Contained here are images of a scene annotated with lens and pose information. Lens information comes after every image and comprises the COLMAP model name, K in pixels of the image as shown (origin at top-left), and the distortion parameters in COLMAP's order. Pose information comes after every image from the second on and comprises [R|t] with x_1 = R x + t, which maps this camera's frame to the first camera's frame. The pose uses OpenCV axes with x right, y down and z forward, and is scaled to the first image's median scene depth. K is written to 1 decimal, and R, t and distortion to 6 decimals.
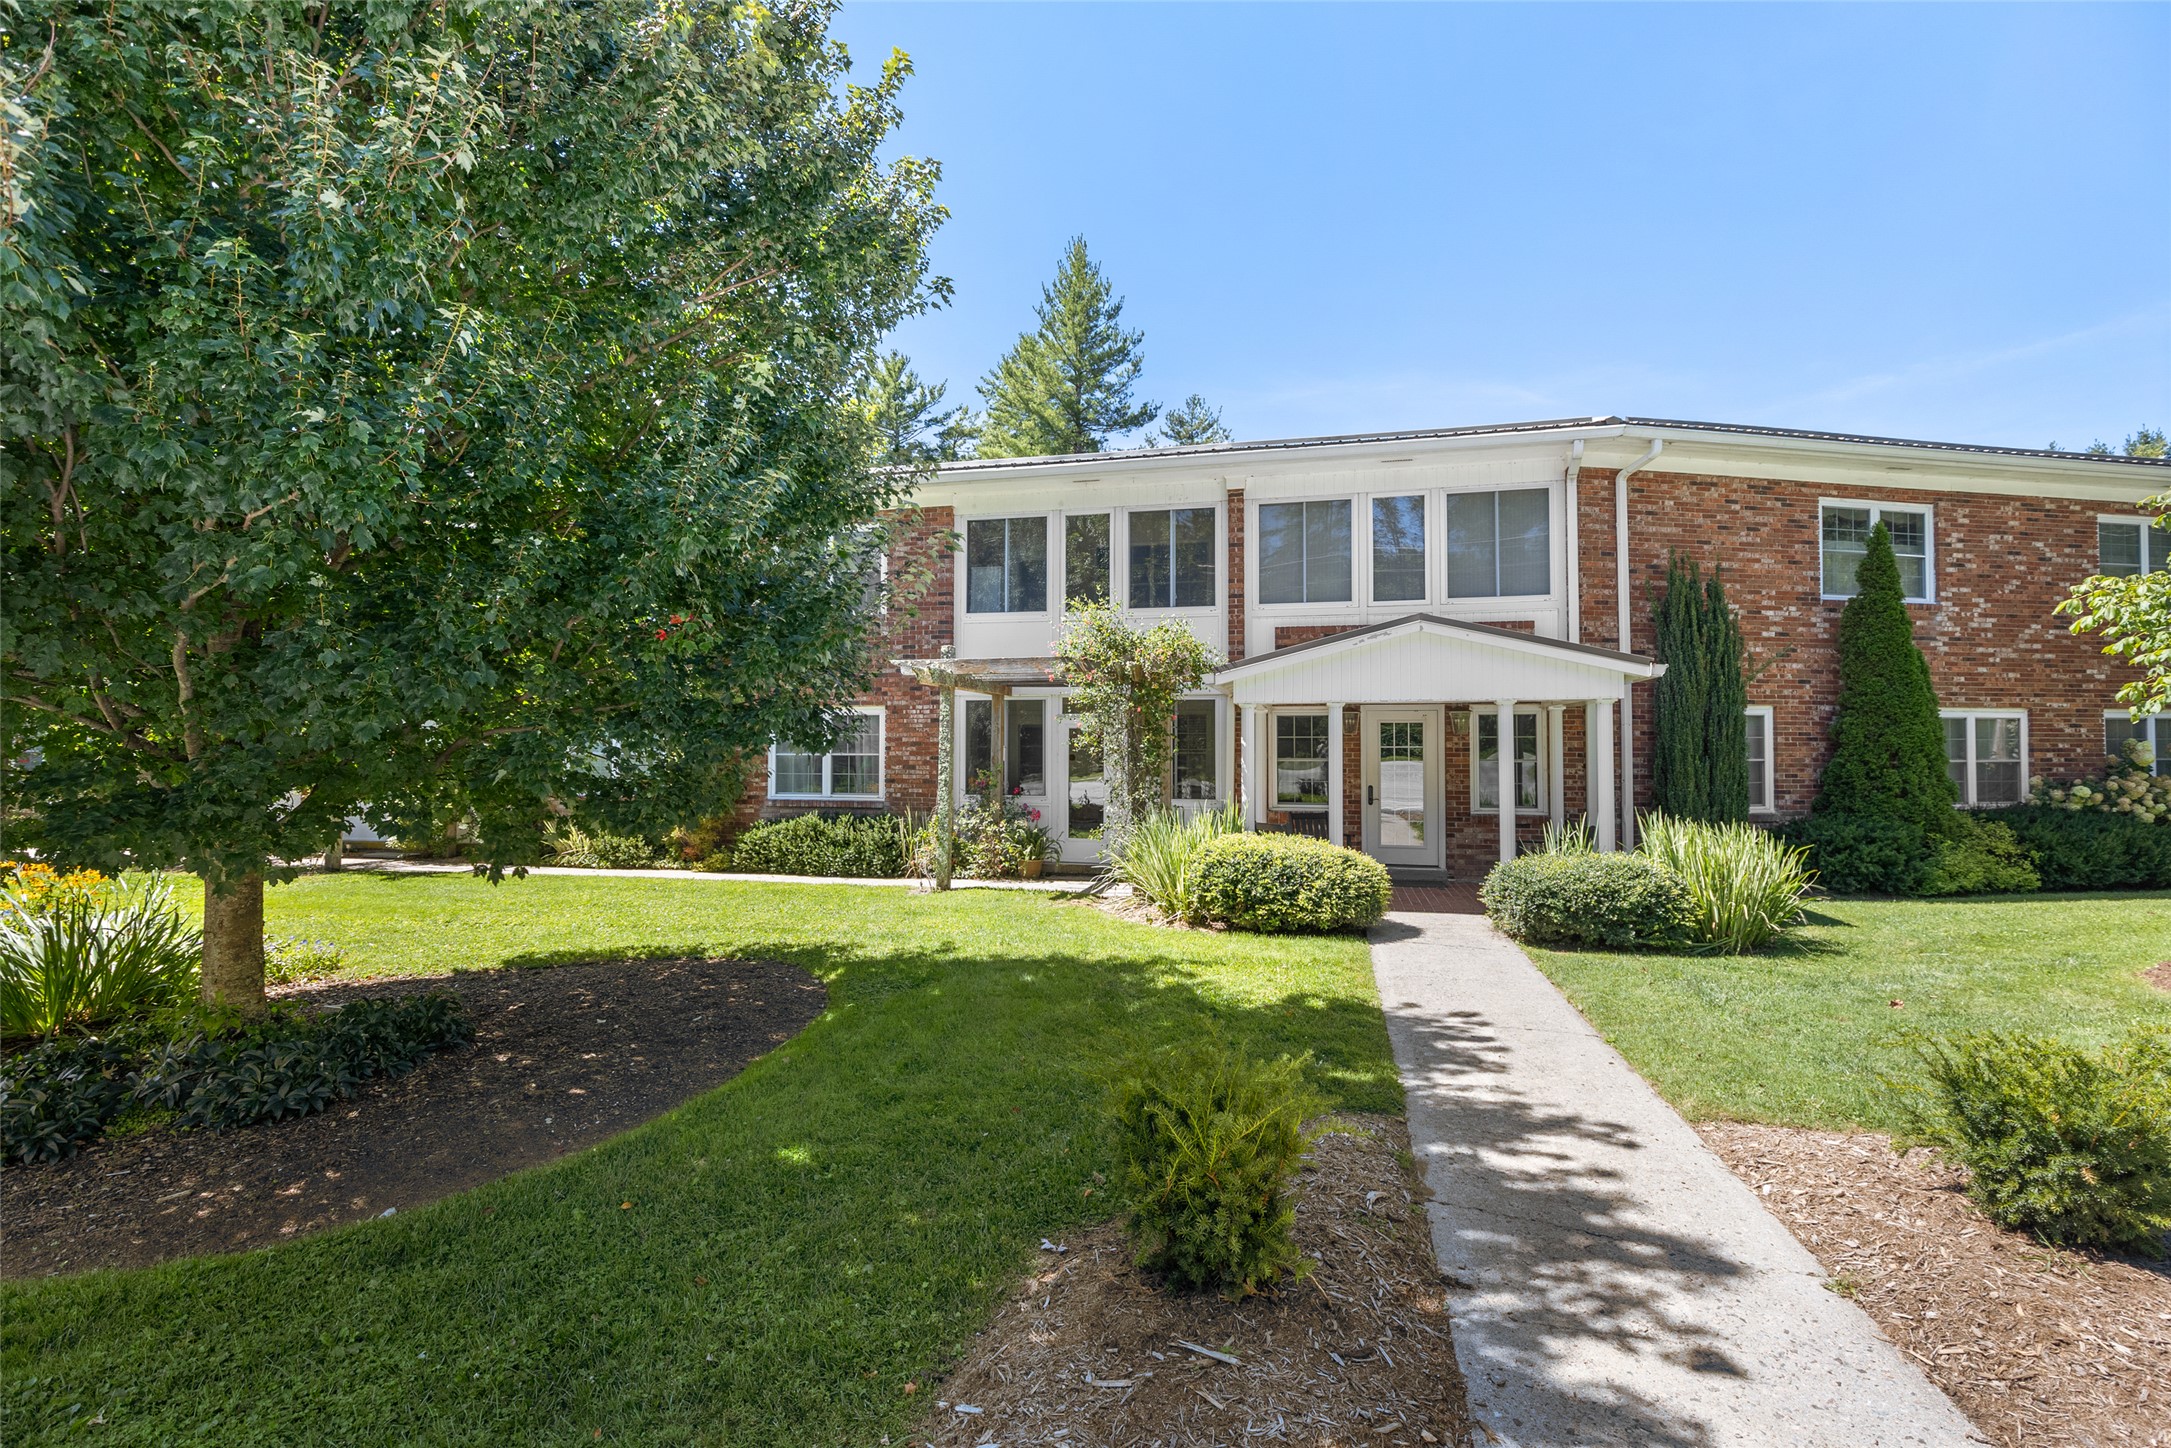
lens RADIAL K [[991.2, 0, 1092.3], [0, 991.2, 727.6], [0, 0, 1]] dist [0.005720, 0.000011]
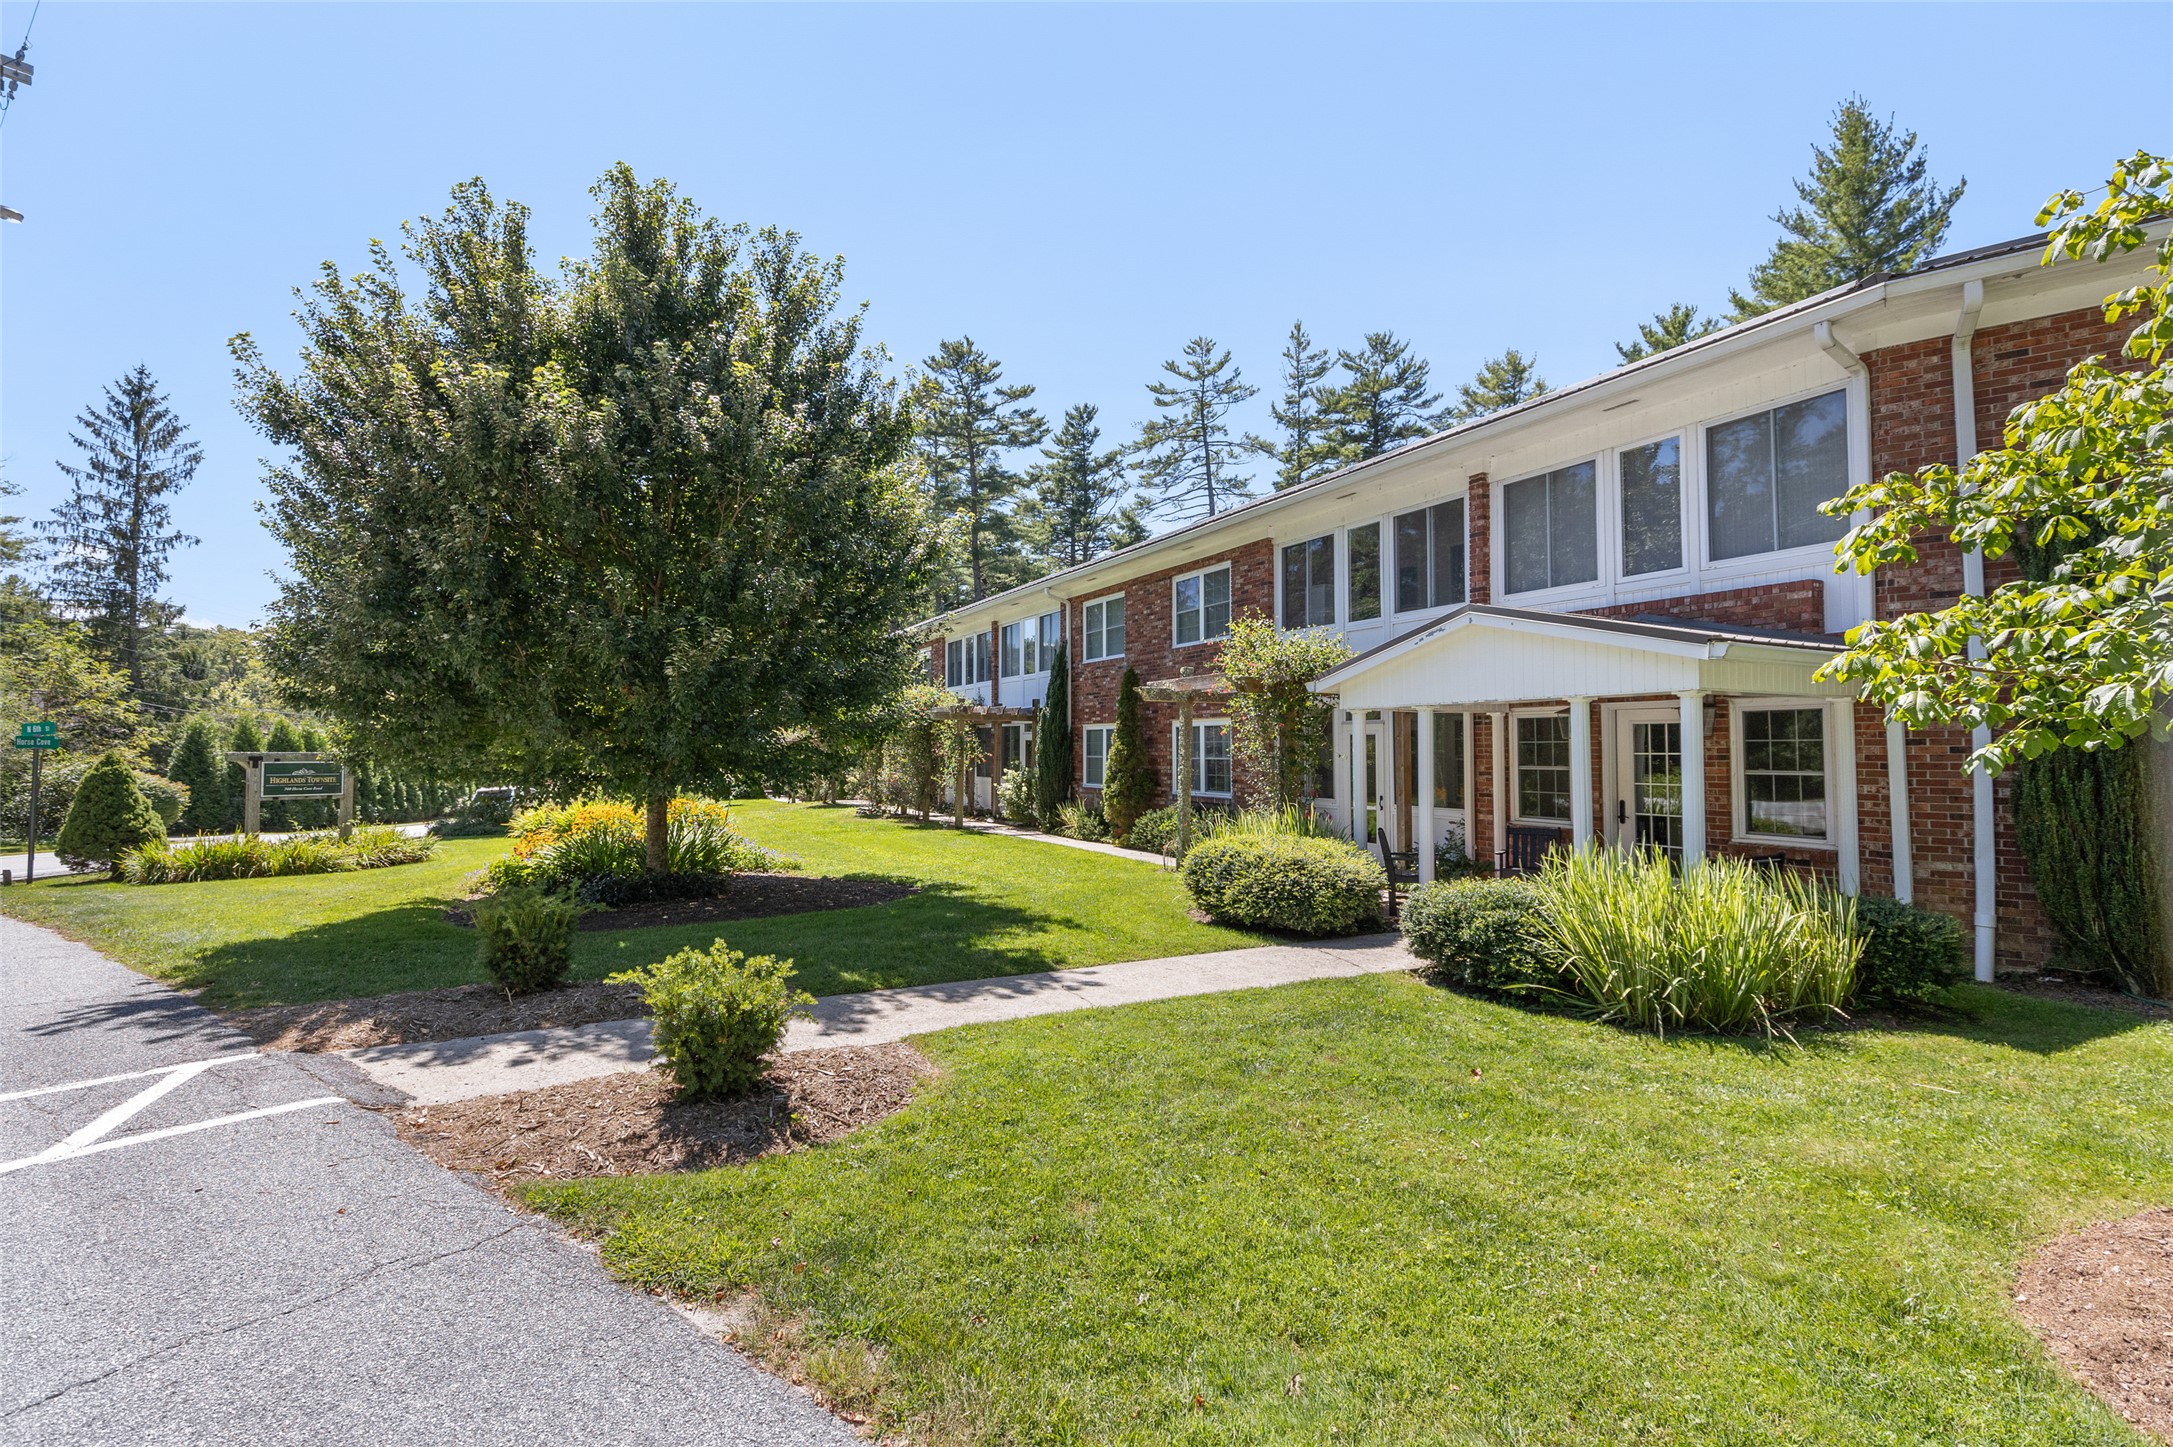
lens RADIAL K [[985.9, 0, 1076.2], [0, 985.9, 722.9], [0, 0, 1]] dist [0.002926, 0.000359]
pose [[0.646614, -0.019453, -0.762569, 0.580754], [0.011439, 0.999810, -0.015805, 0.001399], [0.762731, 0.001497, 0.646714, 0.115946]]
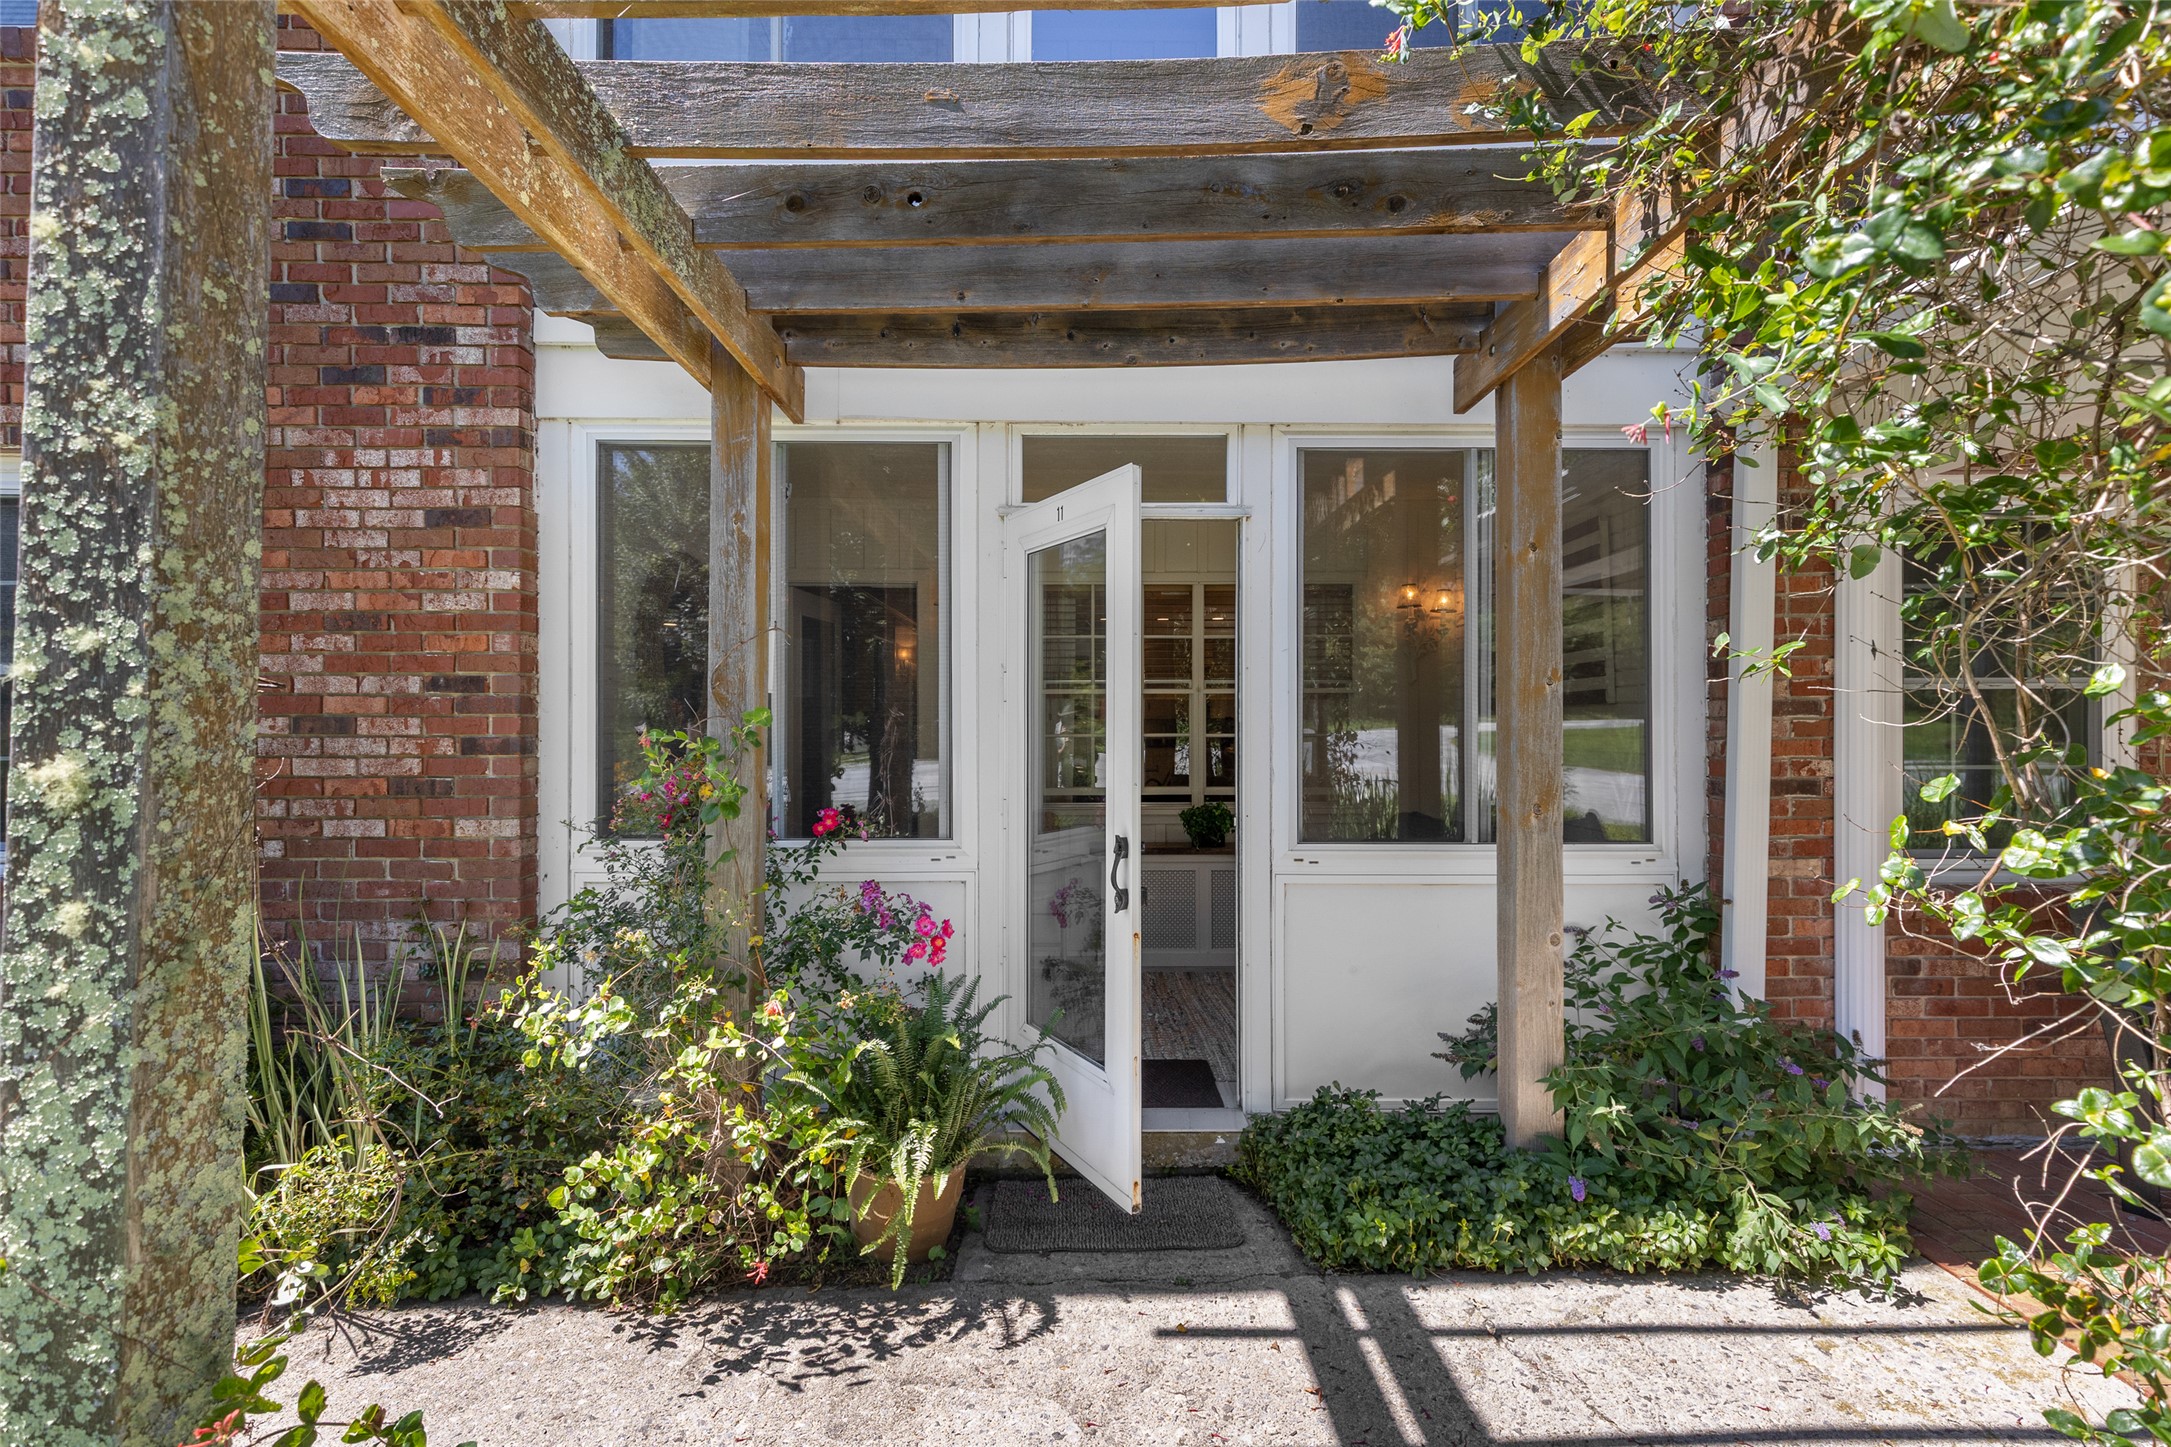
lens RADIAL K [[985.0, 0, 1075.2], [0, 985.0, 722.9], [0, 0, 1]] dist [0.002926, 0.000359]
pose [[0.974160, -0.000926, 0.225856, -0.071839], [-0.001789, 0.999929, 0.011815, 0.037787], [-0.225850, -0.011914, 0.974089, 0.770008]]
